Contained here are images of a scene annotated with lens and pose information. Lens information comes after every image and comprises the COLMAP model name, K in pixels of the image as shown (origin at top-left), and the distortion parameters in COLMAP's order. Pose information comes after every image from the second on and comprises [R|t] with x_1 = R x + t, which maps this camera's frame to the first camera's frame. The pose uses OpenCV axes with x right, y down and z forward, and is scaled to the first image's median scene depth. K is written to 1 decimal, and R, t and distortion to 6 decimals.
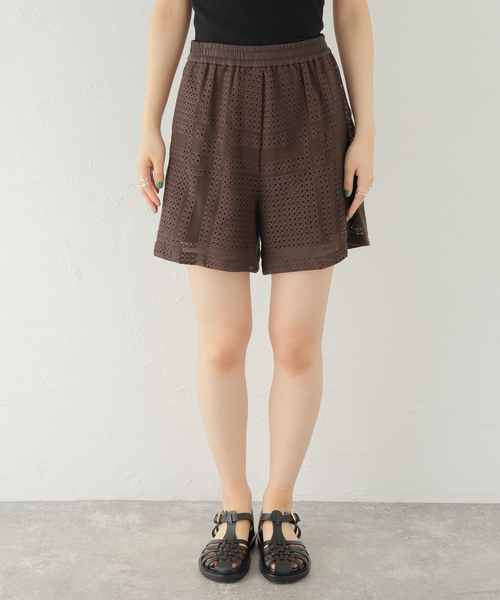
lens RADIAL K [[987.0, 0, 261.6], [0, 987.0, 300.3], [0, 0, 1]] dist [0.029757, -0.036174]
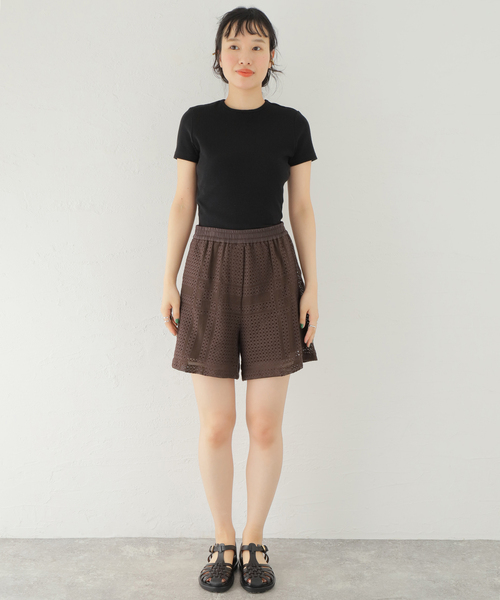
lens RADIAL K [[764.2, 0, 250.0], [0, 764.2, 300.0], [0, 0, 1]] dist [-0.002258, 0.013034]
pose [[0.999951, 0.002765, 0.009493, 0.000288], [-0.001671, 0.993558, -0.113309, -0.015664], [-0.009745, 0.113287, 0.993514, -0.157692]]
